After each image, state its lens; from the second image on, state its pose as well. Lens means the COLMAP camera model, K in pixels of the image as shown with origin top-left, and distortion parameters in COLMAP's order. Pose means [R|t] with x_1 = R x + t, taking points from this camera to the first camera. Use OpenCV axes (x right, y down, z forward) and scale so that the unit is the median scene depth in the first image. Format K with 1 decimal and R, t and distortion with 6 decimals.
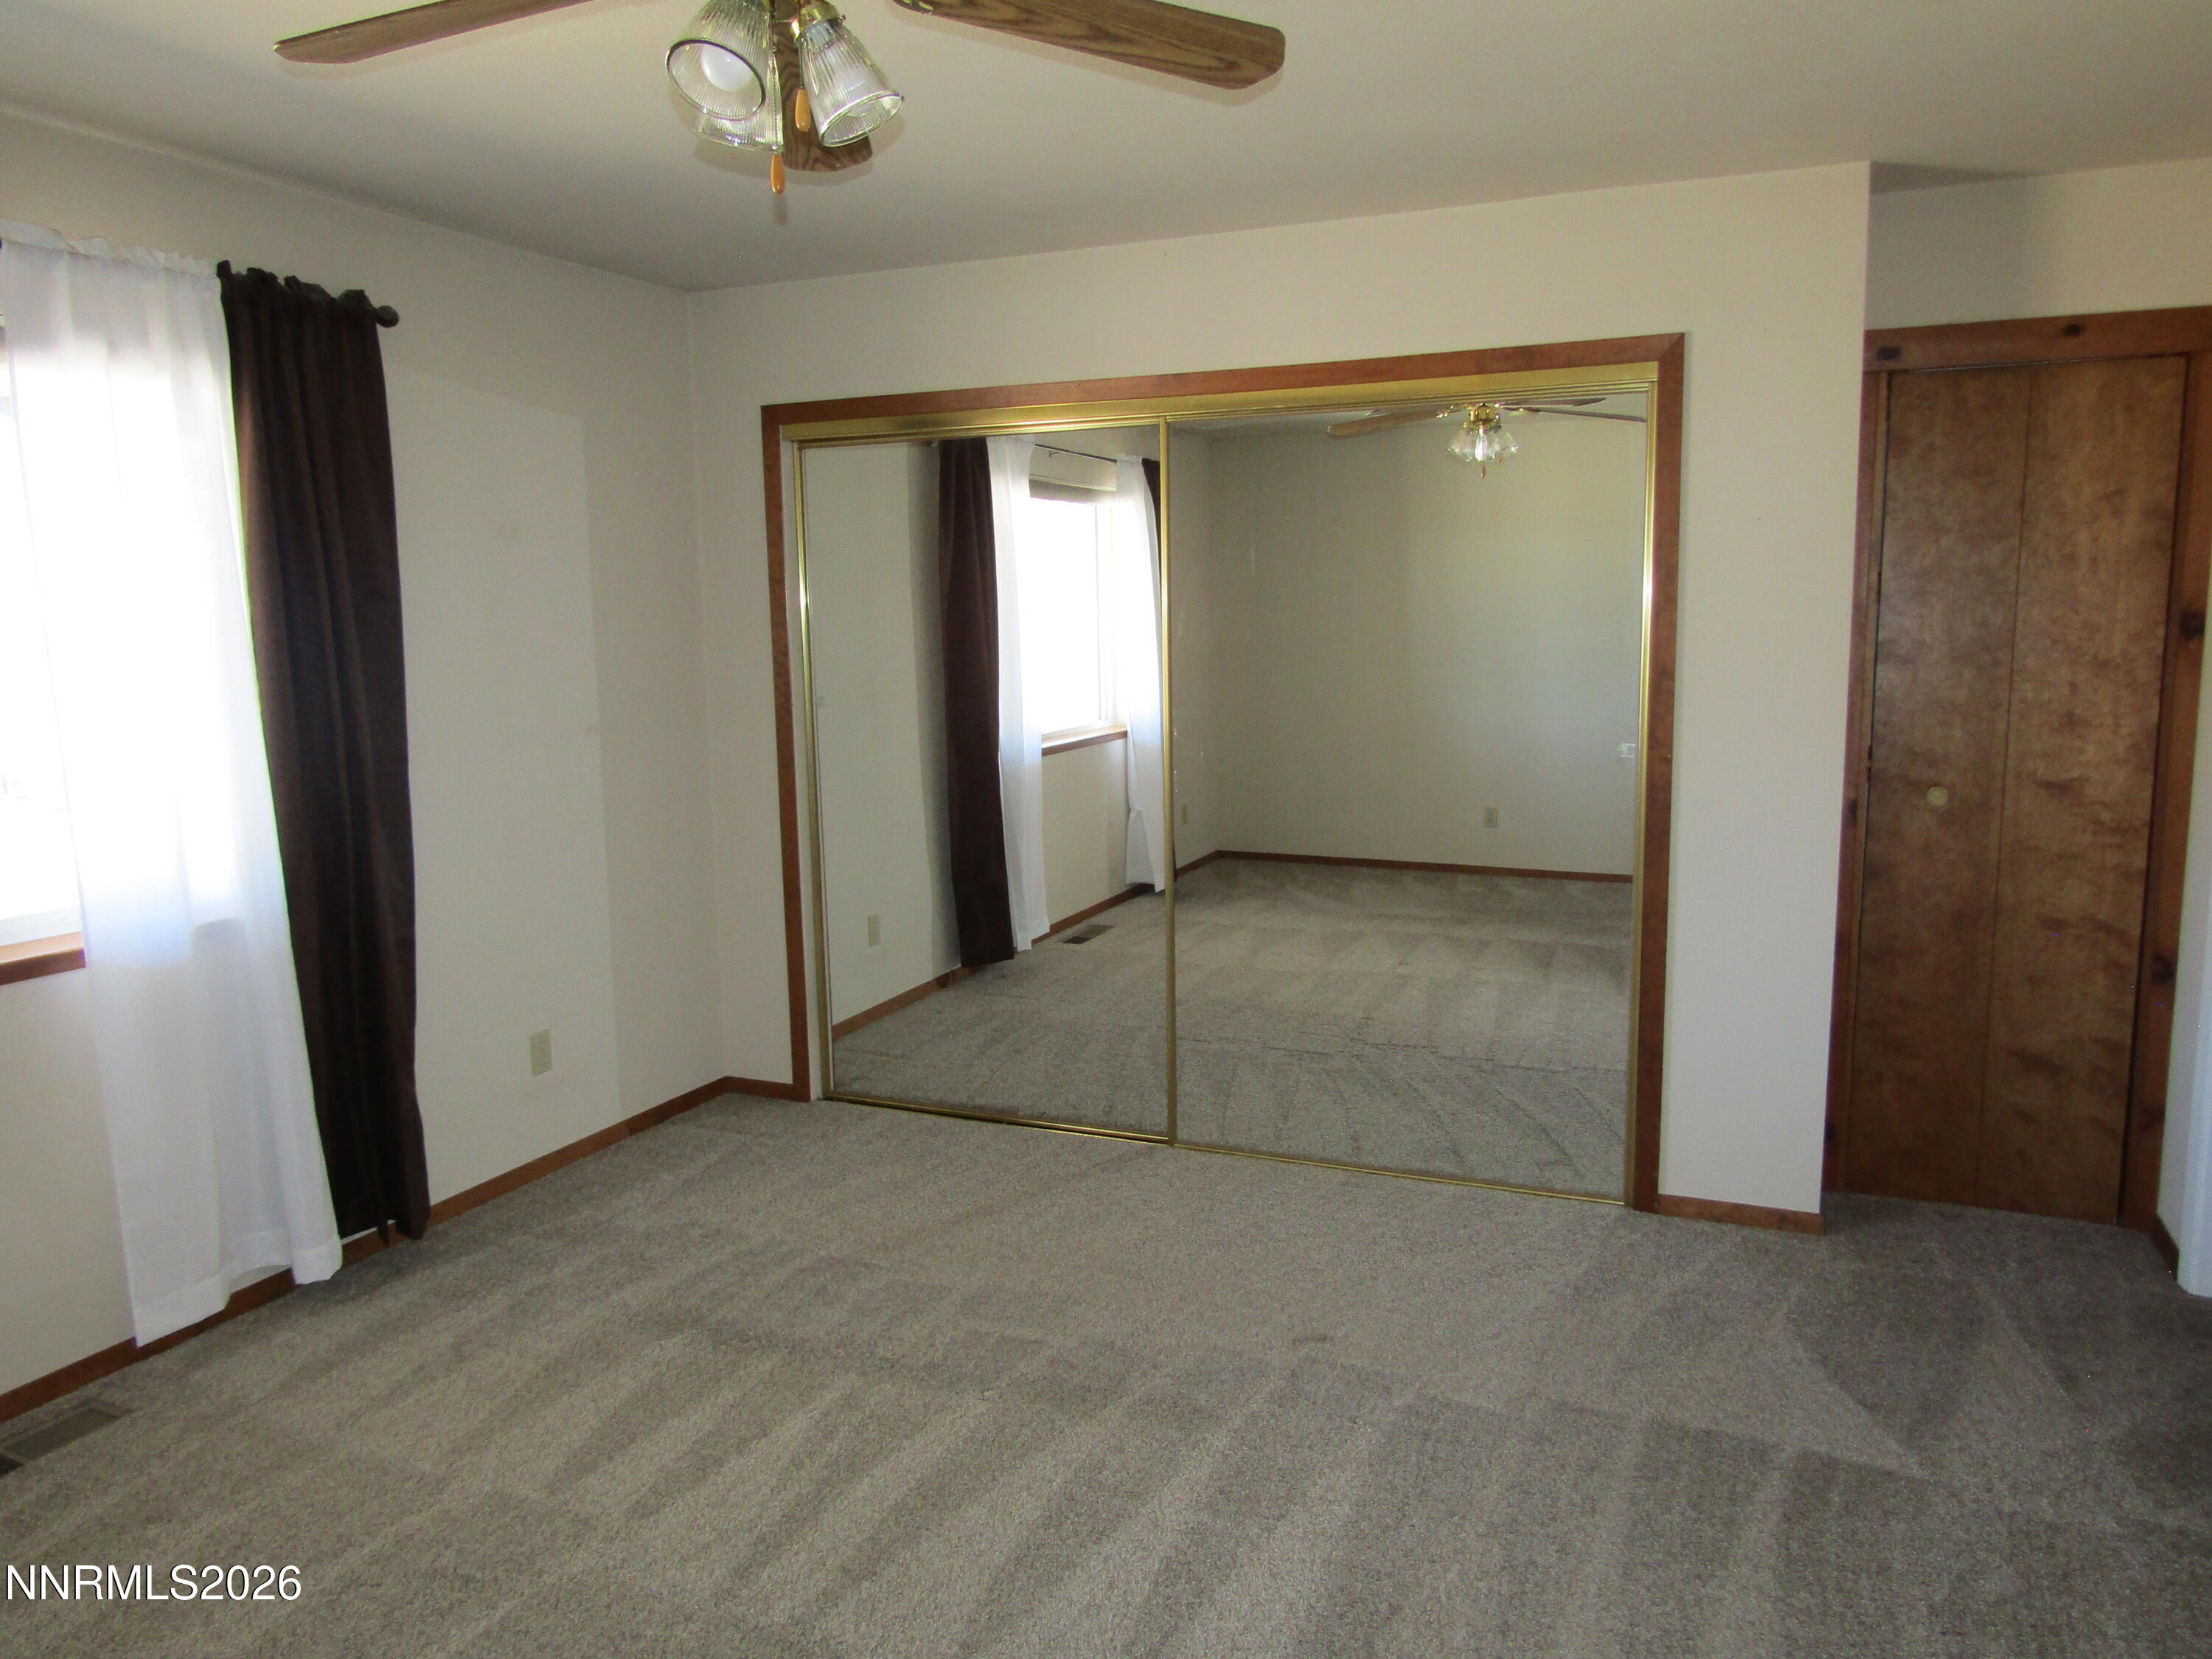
lens RADIAL K [[1570.1, 0, 1107.6], [0, 1570.1, 826.8], [0, 0, 1]] dist [-0.013404, 0.004328]
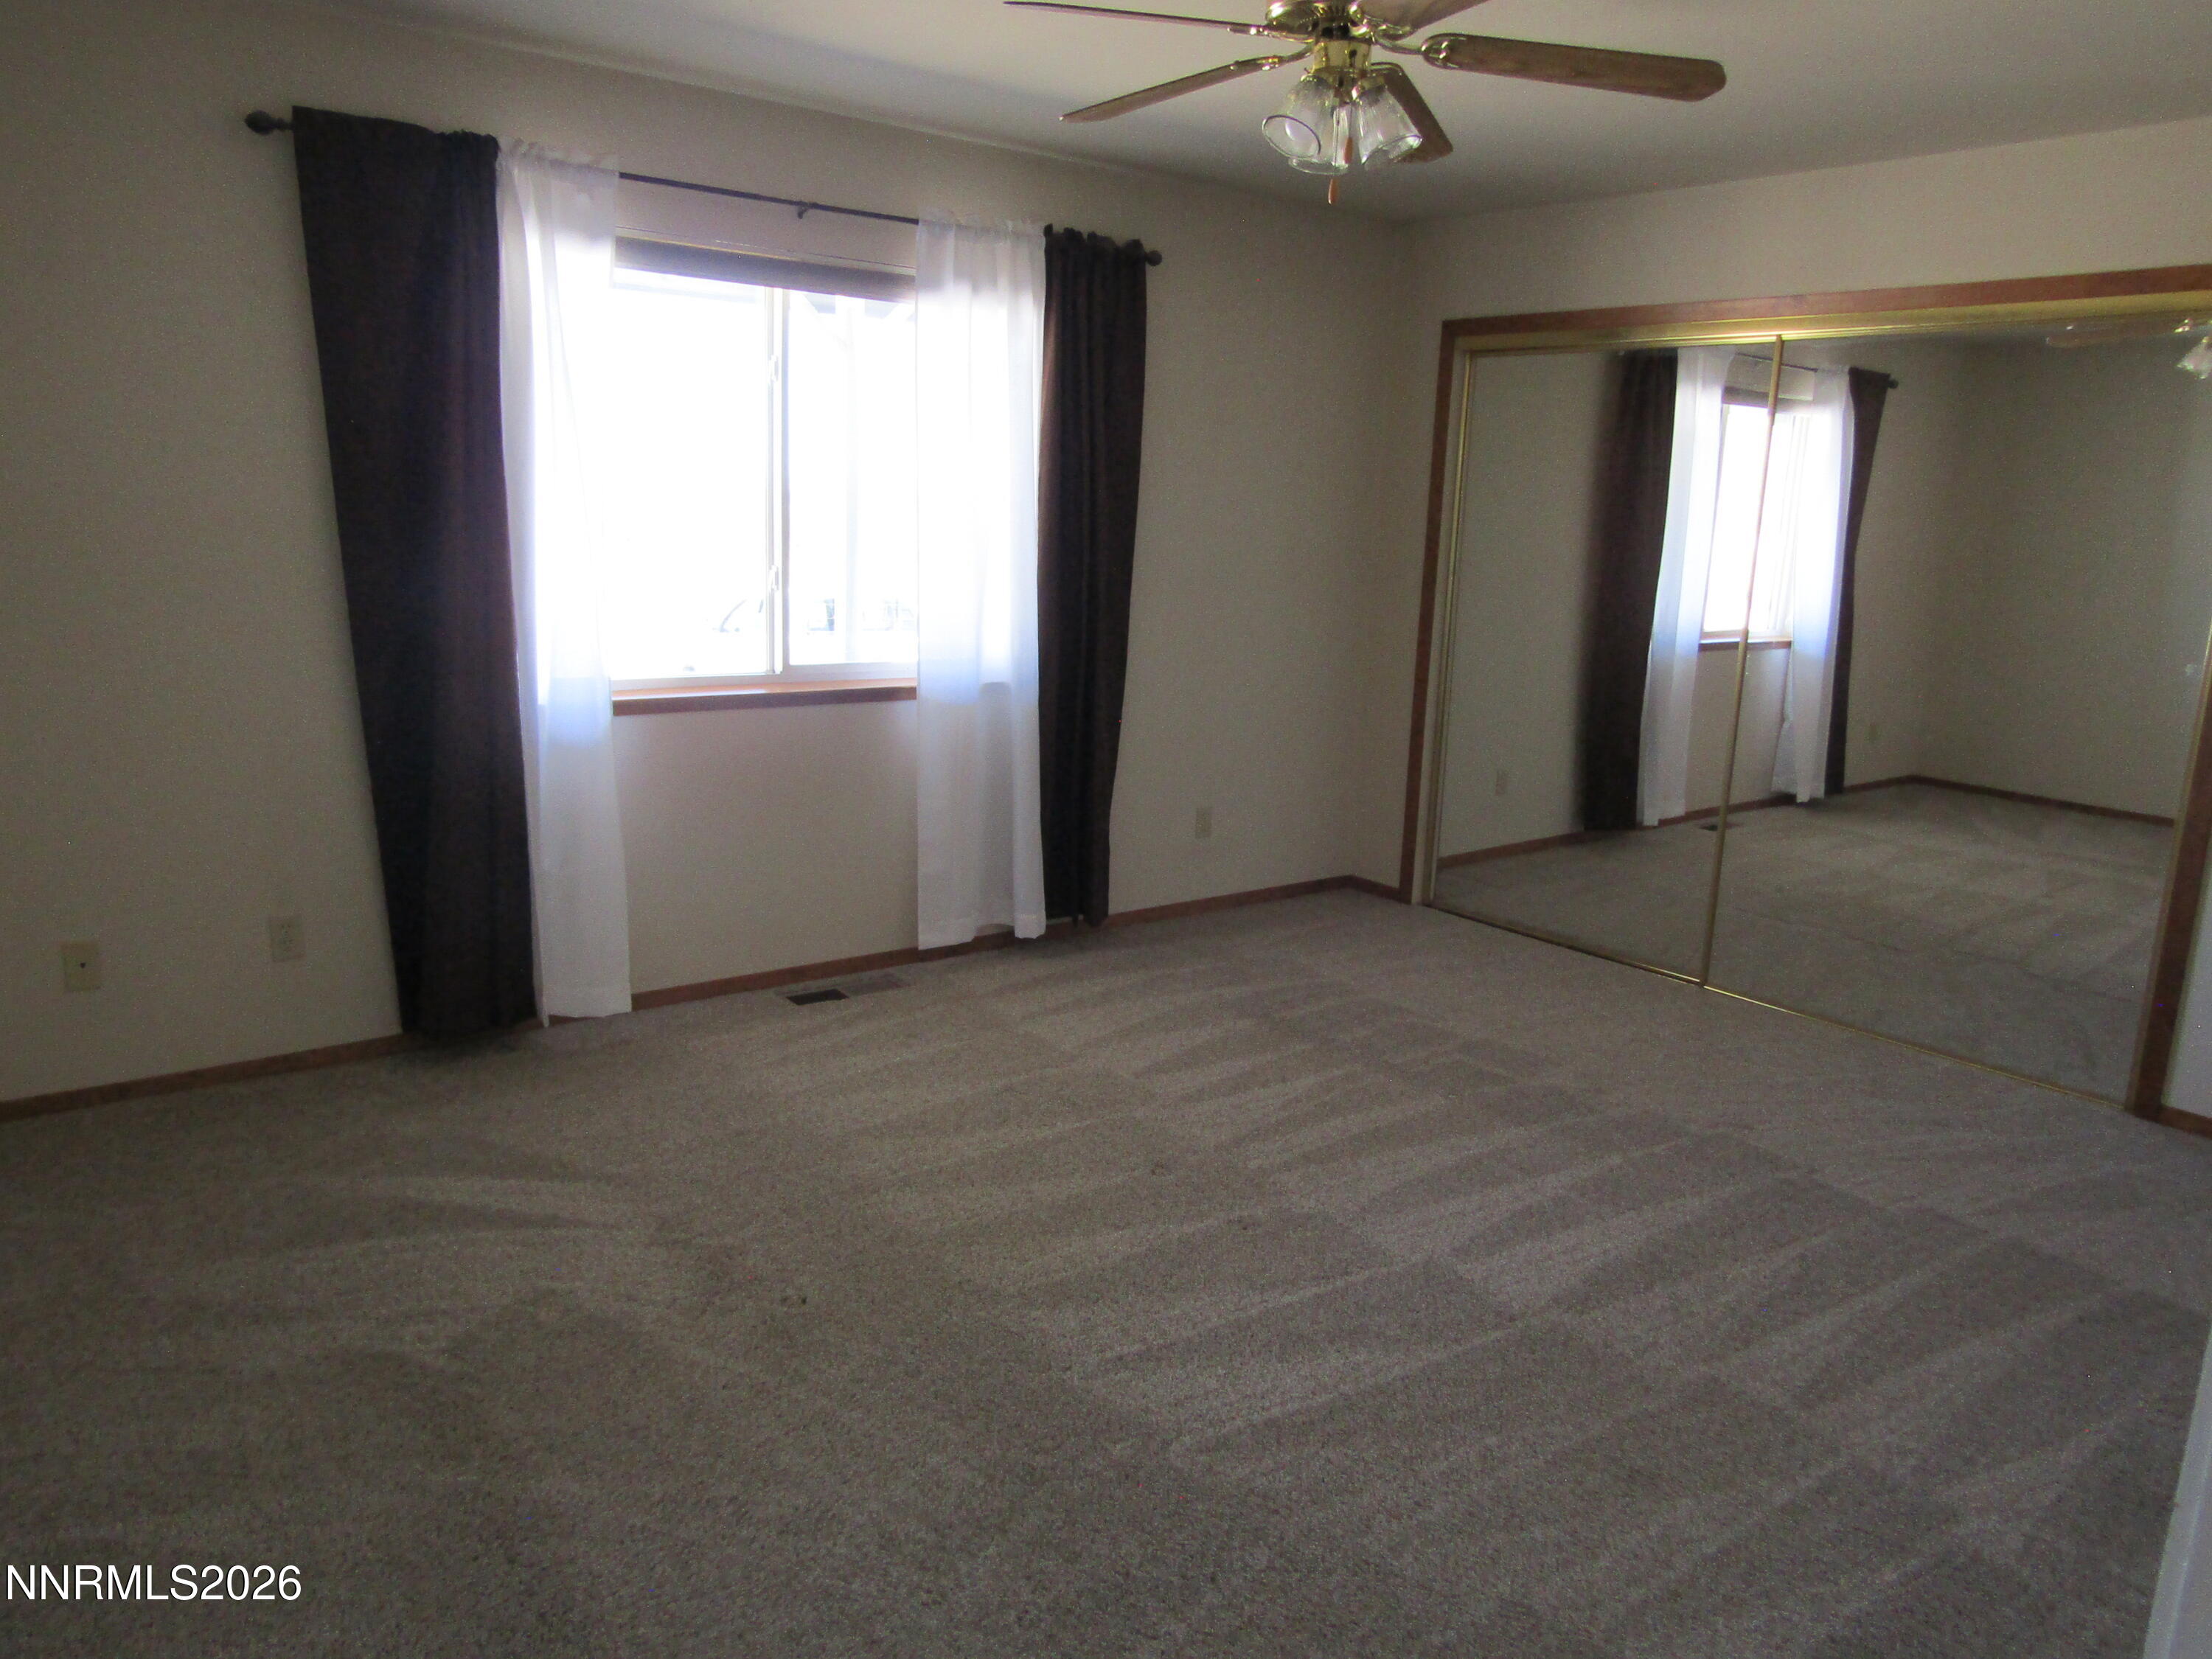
lens RADIAL K [[1570.1, 0, 1107.6], [0, 1570.1, 826.8], [0, 0, 1]] dist [-0.013404, 0.004328]
pose [[0.880806, 0.145552, -0.450550, 0.207985], [-0.116411, 0.988940, 0.091902, 0.046380], [0.458943, -0.028499, 0.888008, -0.266526]]
